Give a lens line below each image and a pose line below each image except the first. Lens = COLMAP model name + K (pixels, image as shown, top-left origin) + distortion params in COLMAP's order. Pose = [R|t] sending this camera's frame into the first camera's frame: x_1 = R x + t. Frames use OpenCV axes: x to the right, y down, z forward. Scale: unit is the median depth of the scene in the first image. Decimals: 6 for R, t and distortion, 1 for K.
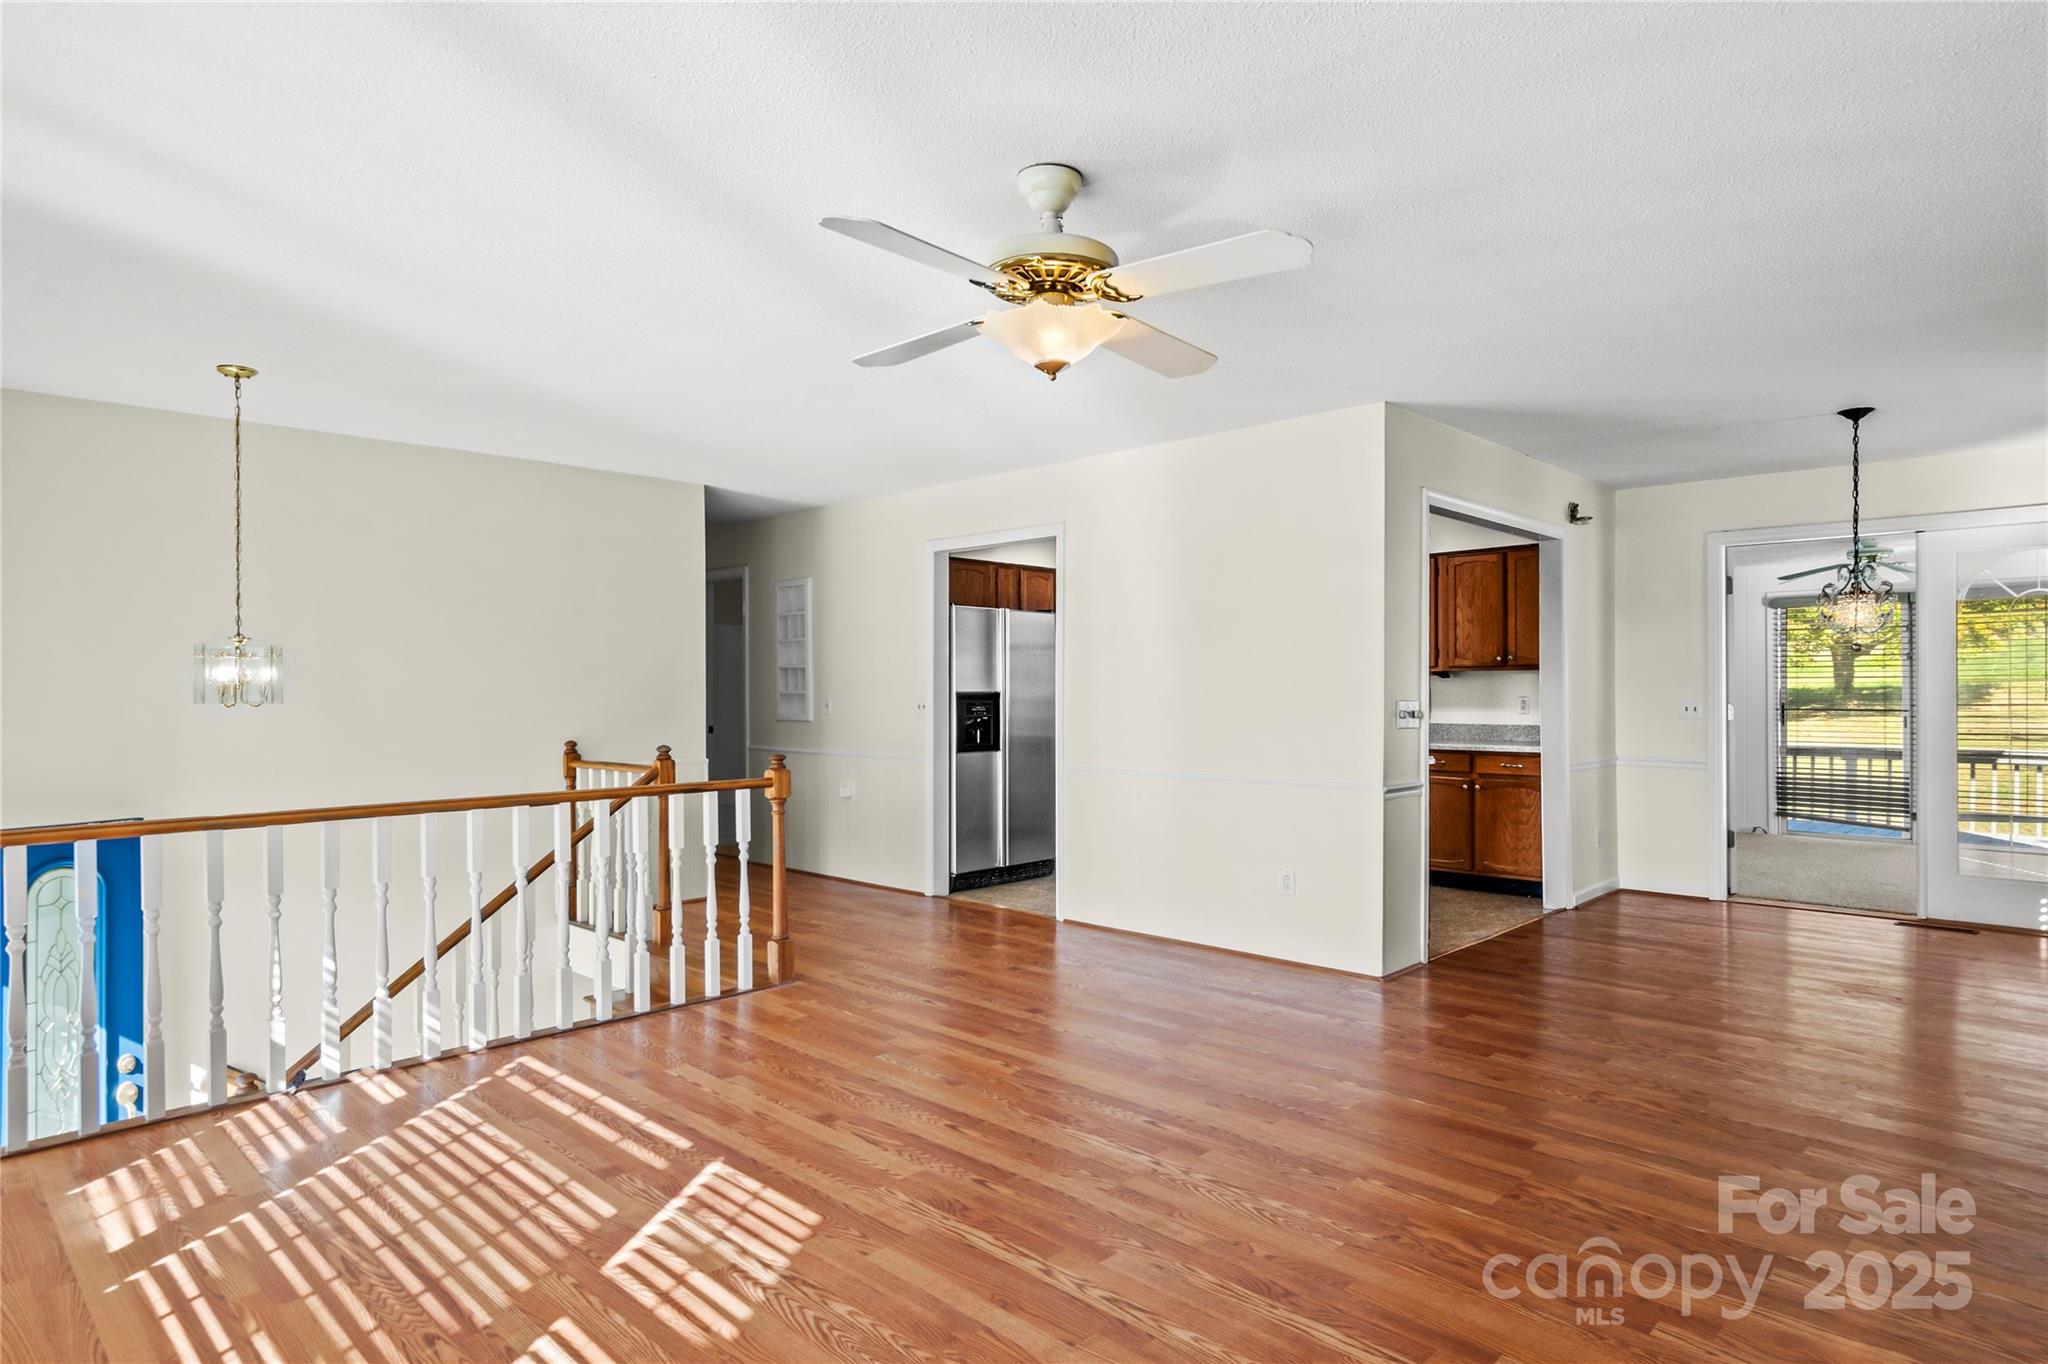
lens RADIAL K [[1131.1, 0, 1067.9], [0, 1131.1, 680.0], [0, 0, 1]] dist [0.002822, 0.000673]
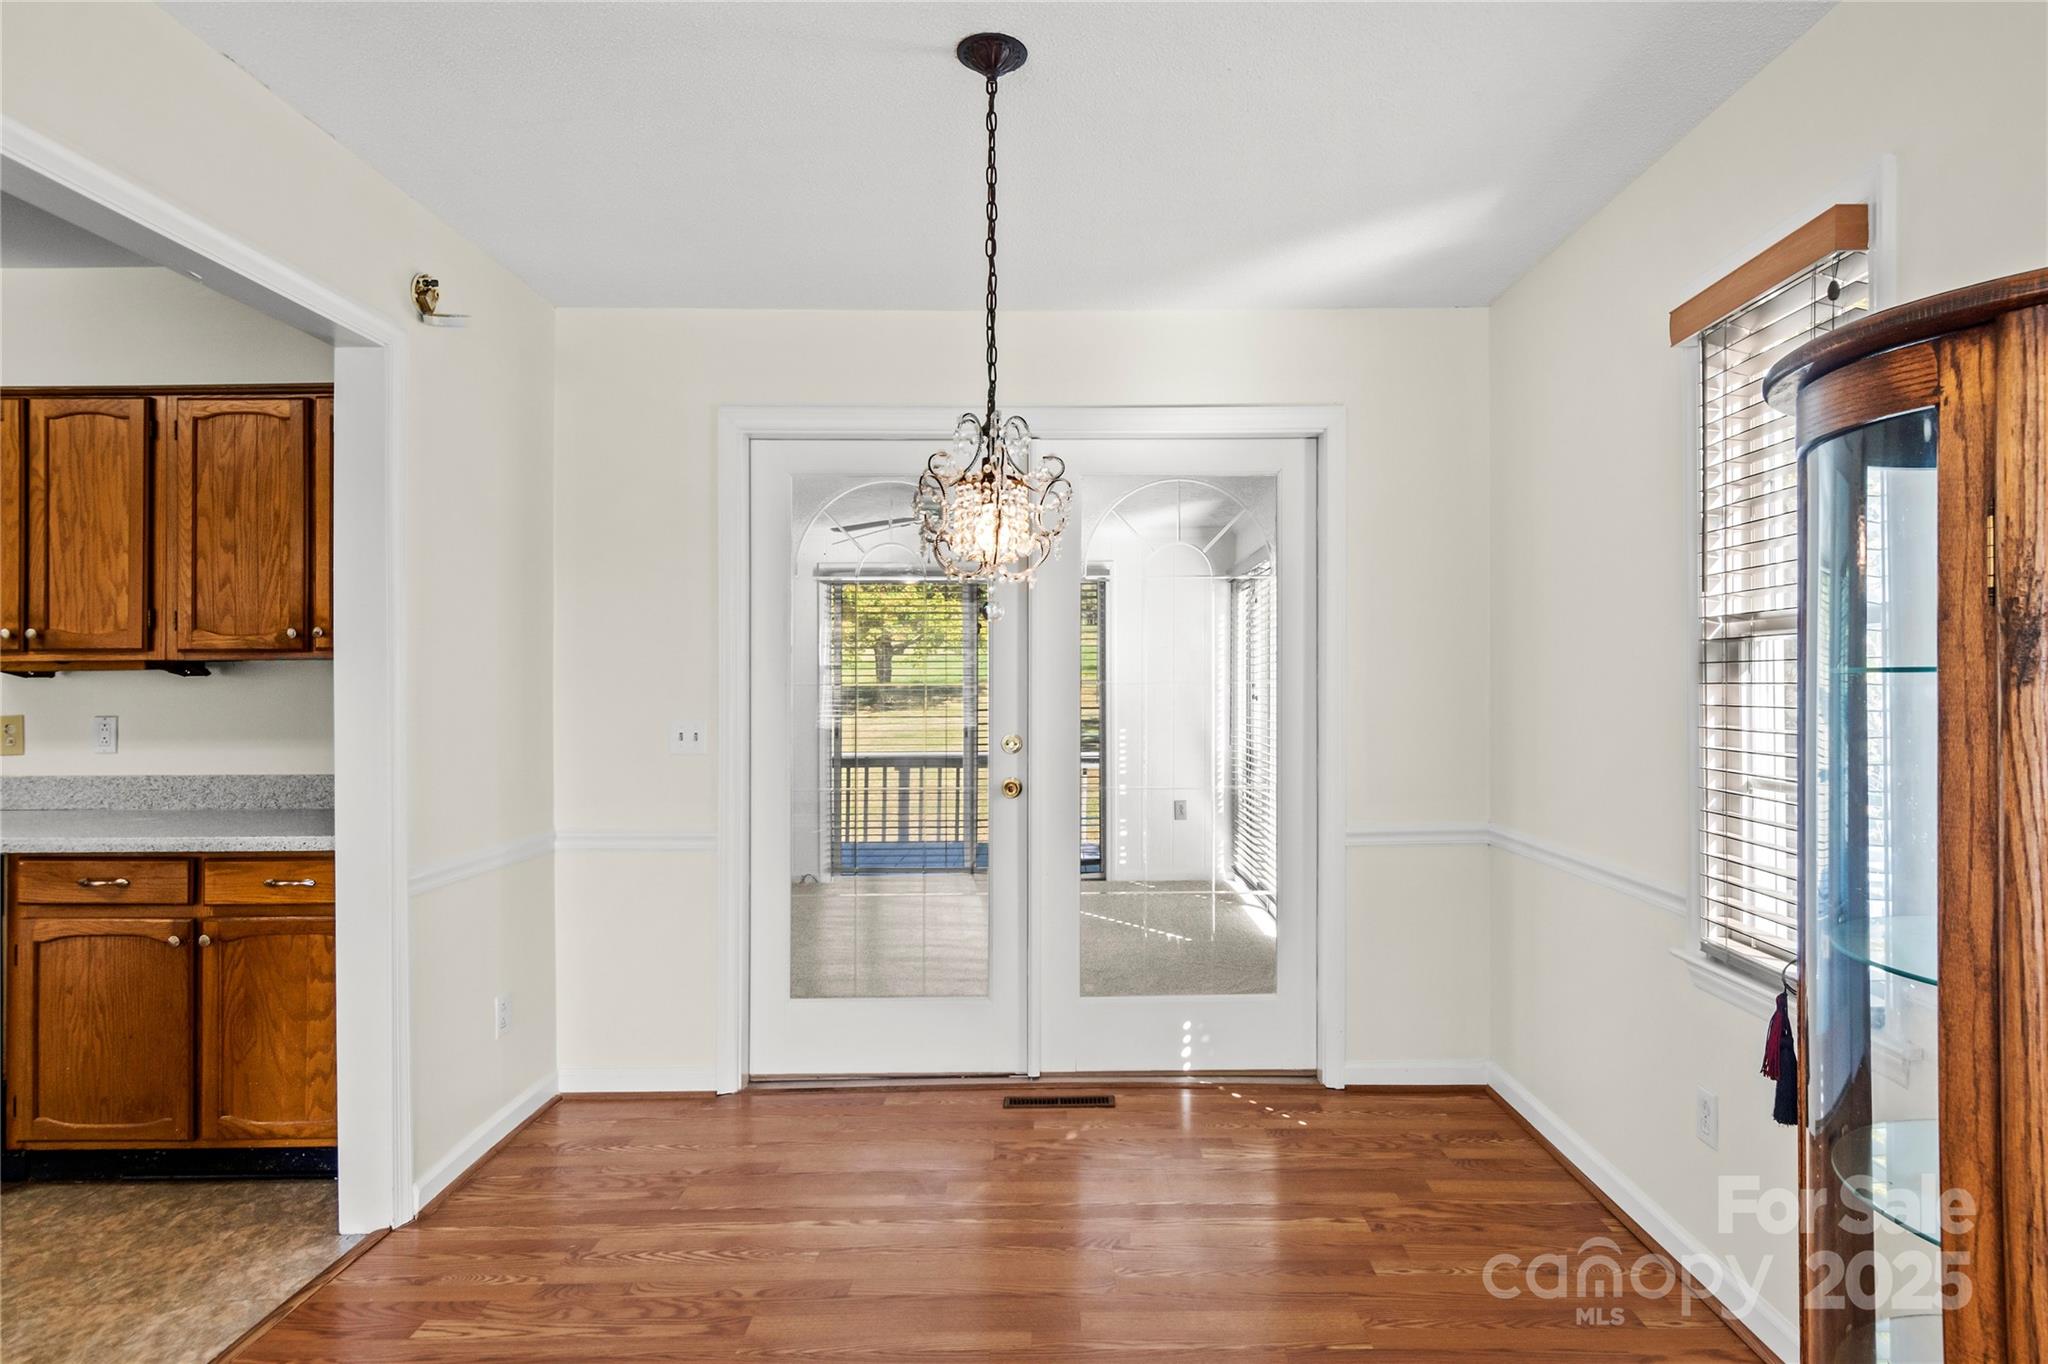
lens RADIAL K [[1135.4, 0, 1056.3], [0, 1135.4, 669.1], [0, 0, 1]] dist [-0.000950, -0.000508]
pose [[0.728514, 0.007895, 0.684985, 0.300853], [-0.004051, 0.999966, -0.007217, -0.002675], [-0.685019, 0.002483, 0.728521, 0.478961]]
